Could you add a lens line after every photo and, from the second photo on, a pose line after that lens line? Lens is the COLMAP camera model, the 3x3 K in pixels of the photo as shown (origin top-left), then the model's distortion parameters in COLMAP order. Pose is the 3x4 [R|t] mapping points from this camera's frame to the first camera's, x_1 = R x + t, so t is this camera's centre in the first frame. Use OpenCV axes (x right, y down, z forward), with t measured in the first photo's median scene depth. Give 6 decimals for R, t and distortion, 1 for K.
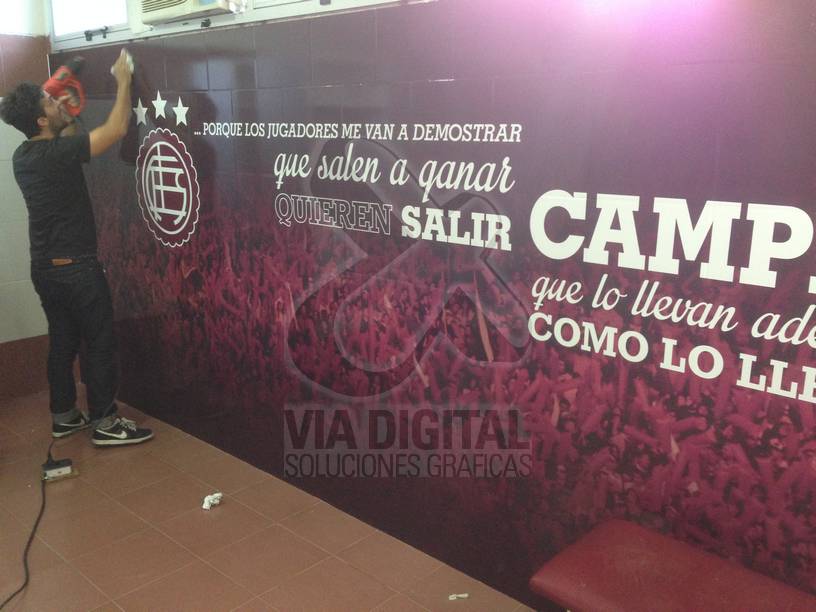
lens RADIAL K [[768.9, 0, 408.0], [0, 768.9, 306.0], [0, 0, 1]] dist [0.099160, -0.160393]
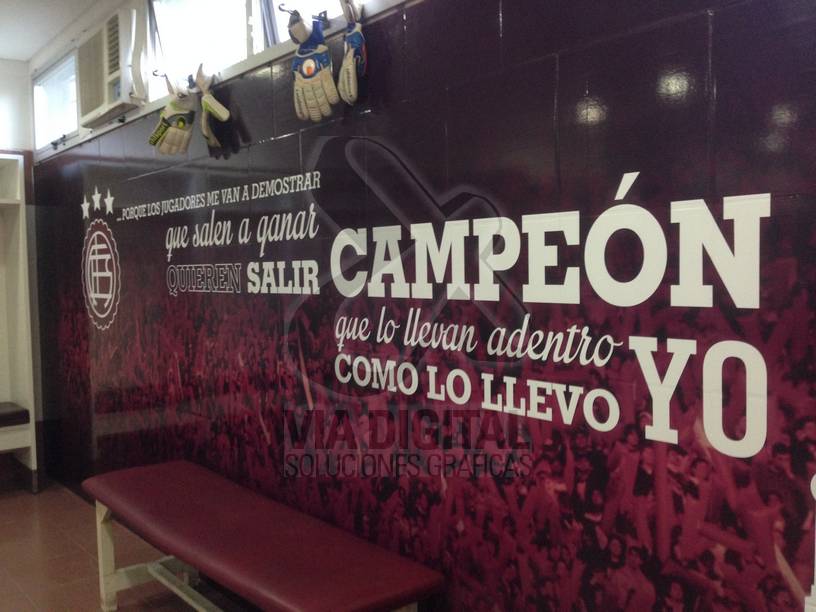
lens RADIAL K [[768.9, 0, 408.0], [0, 768.9, 306.0], [0, 0, 1]] dist [0.099160, -0.160393]
pose [[0.992450, -0.013220, -0.121937, 0.375216], [-0.009045, 0.983578, -0.180254, 0.125615], [0.122318, 0.179996, 0.976033, 0.032499]]
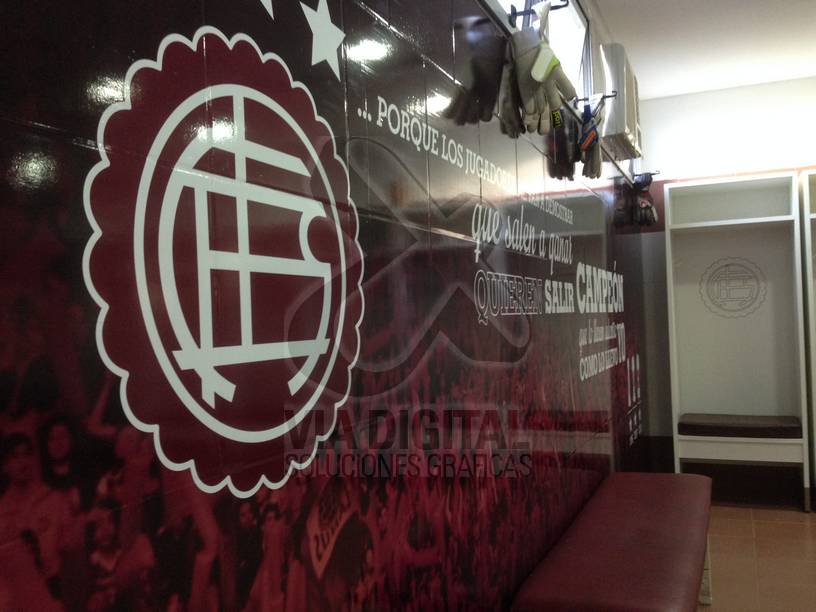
lens RADIAL K [[768.9, 0, 408.0], [0, 768.9, 306.0], [0, 0, 1]] dist [0.099160, -0.160393]
pose [[-0.355745, 0.027204, 0.934187, -0.909474], [0.248428, 0.966368, 0.066462, -0.227732], [-0.900960, 0.255722, -0.350538, 1.670448]]
